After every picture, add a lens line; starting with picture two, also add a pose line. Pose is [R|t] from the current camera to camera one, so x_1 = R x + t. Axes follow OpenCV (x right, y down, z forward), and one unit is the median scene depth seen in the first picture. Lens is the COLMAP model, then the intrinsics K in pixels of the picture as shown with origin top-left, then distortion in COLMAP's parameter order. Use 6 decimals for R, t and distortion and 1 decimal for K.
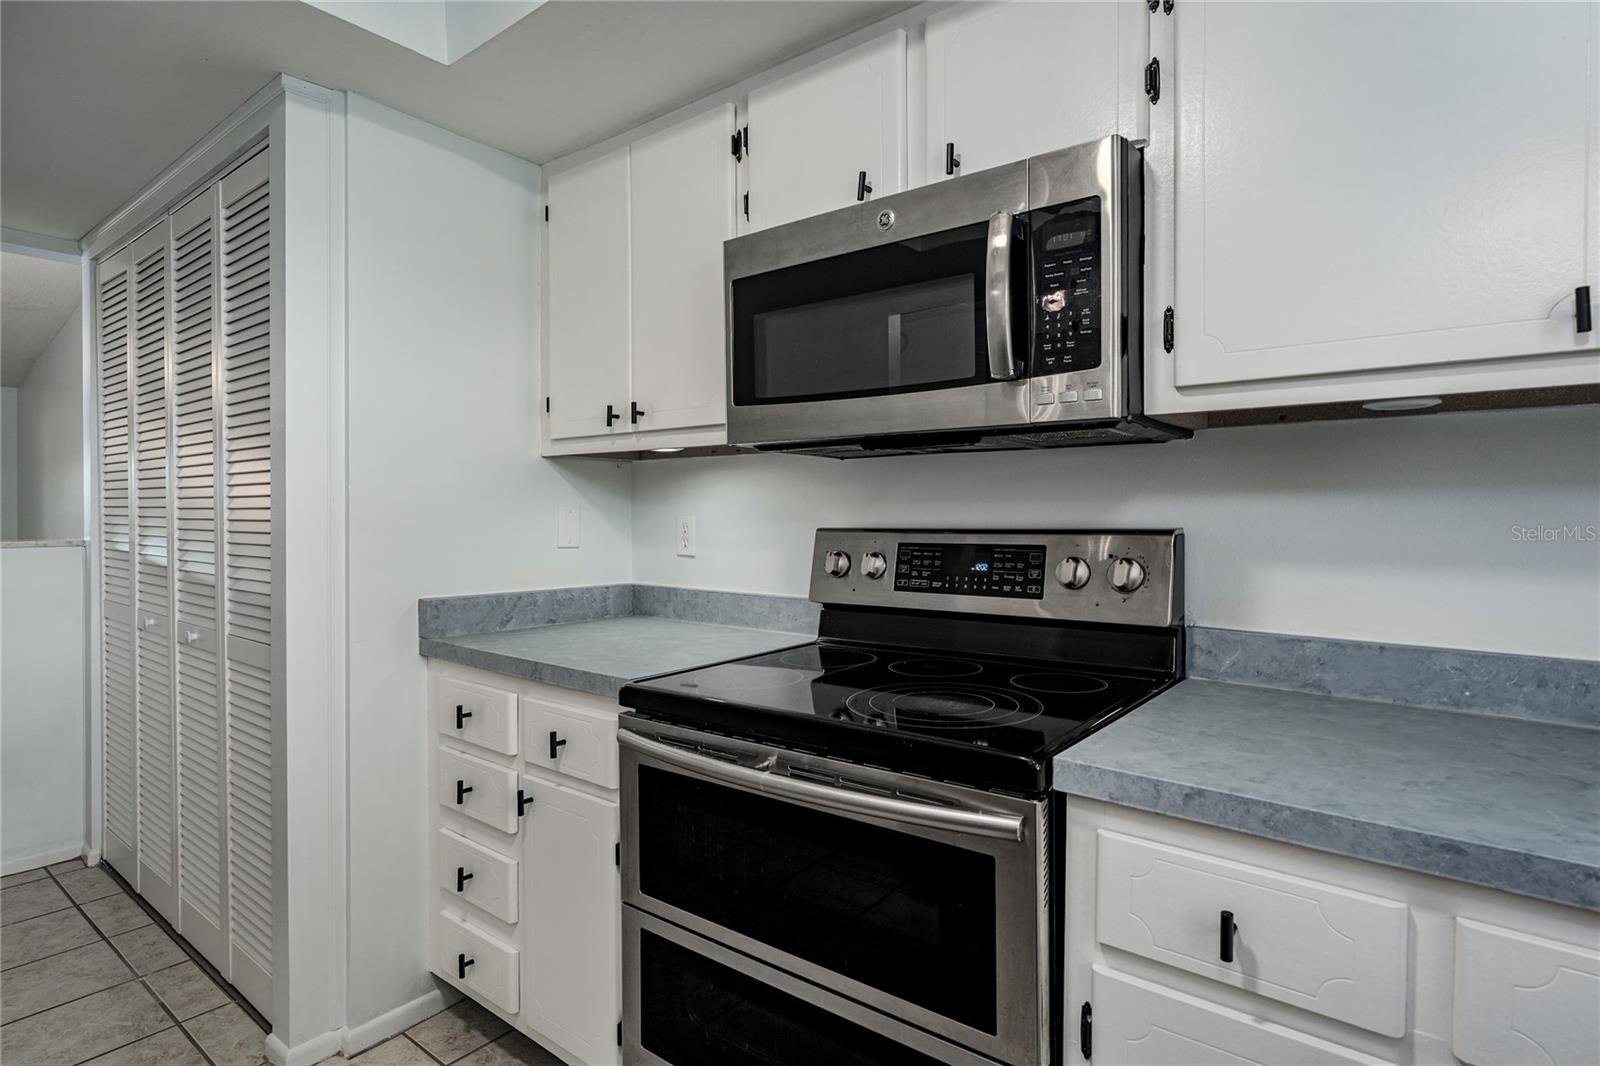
lens RADIAL K [[808.7, 0, 797.9], [0, 808.7, 537.7], [0, 0, 1]] dist [-0.003914, -0.000060]
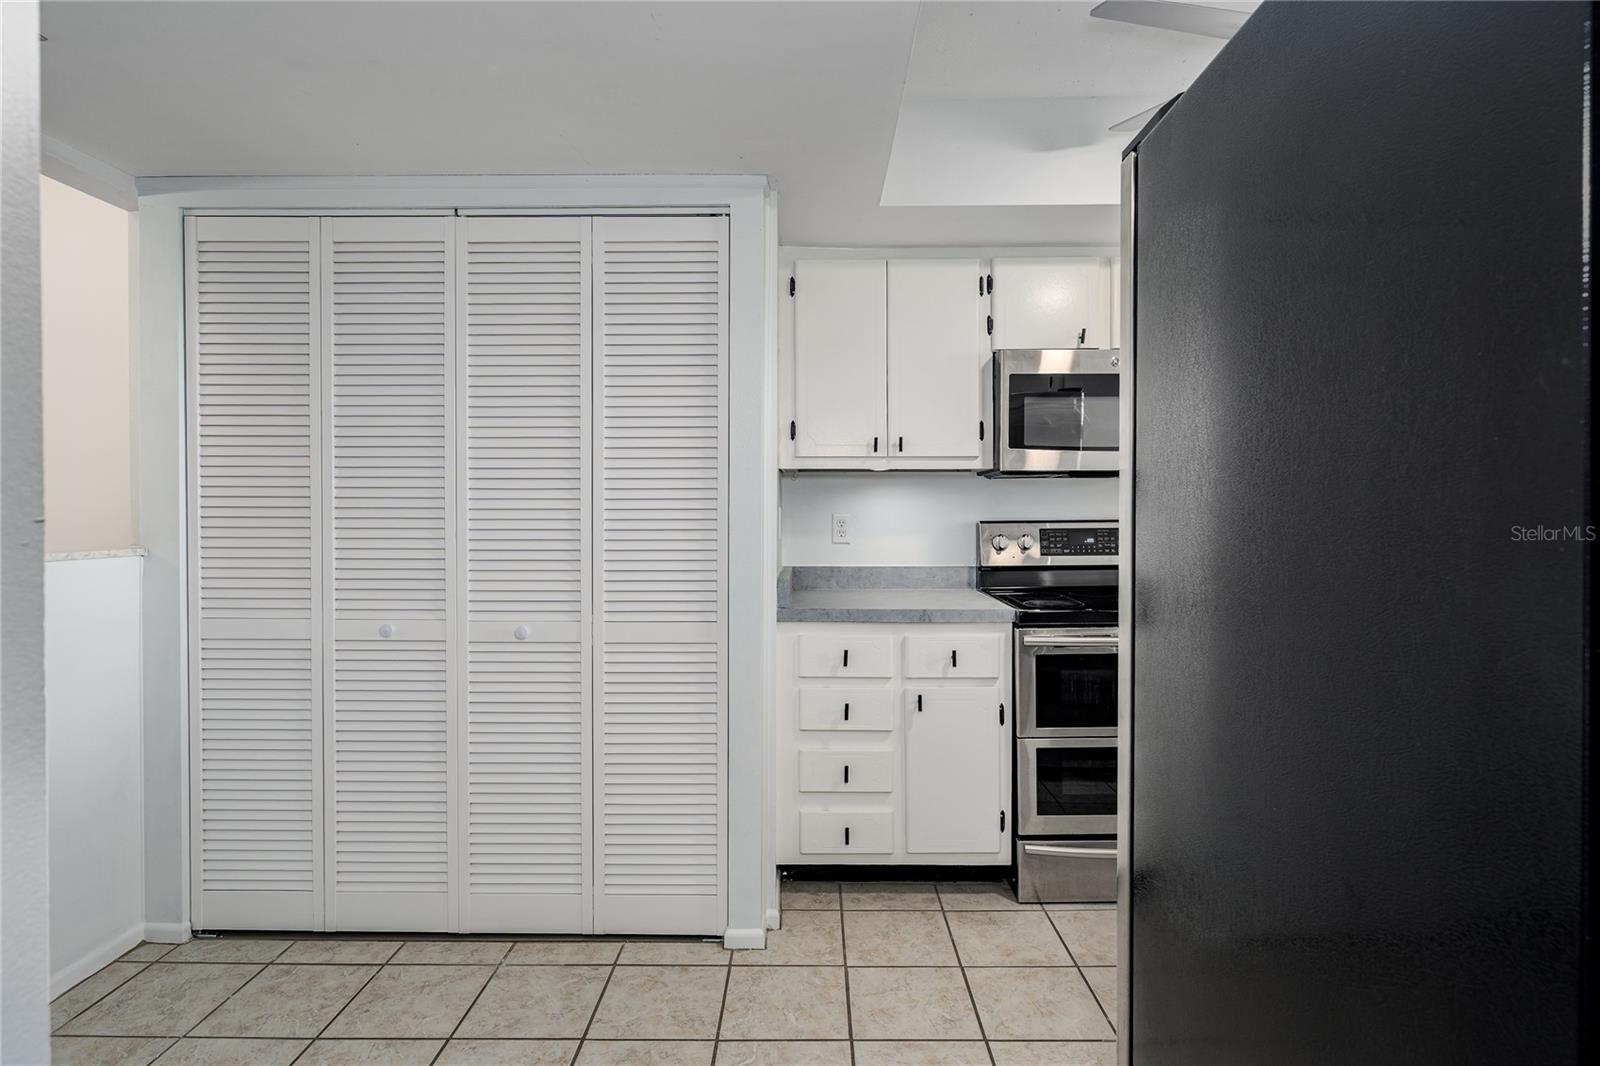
lens RADIAL K [[822.2, 0, 798.6], [0, 822.2, 539.3], [0, 0, 1]] dist [-0.002706, 0.000199]
pose [[0.789222, -0.023567, 0.613655, -1.417967], [0.021449, 0.999712, 0.010808, -0.001184], [-0.613733, 0.004632, 0.789500, -0.082837]]
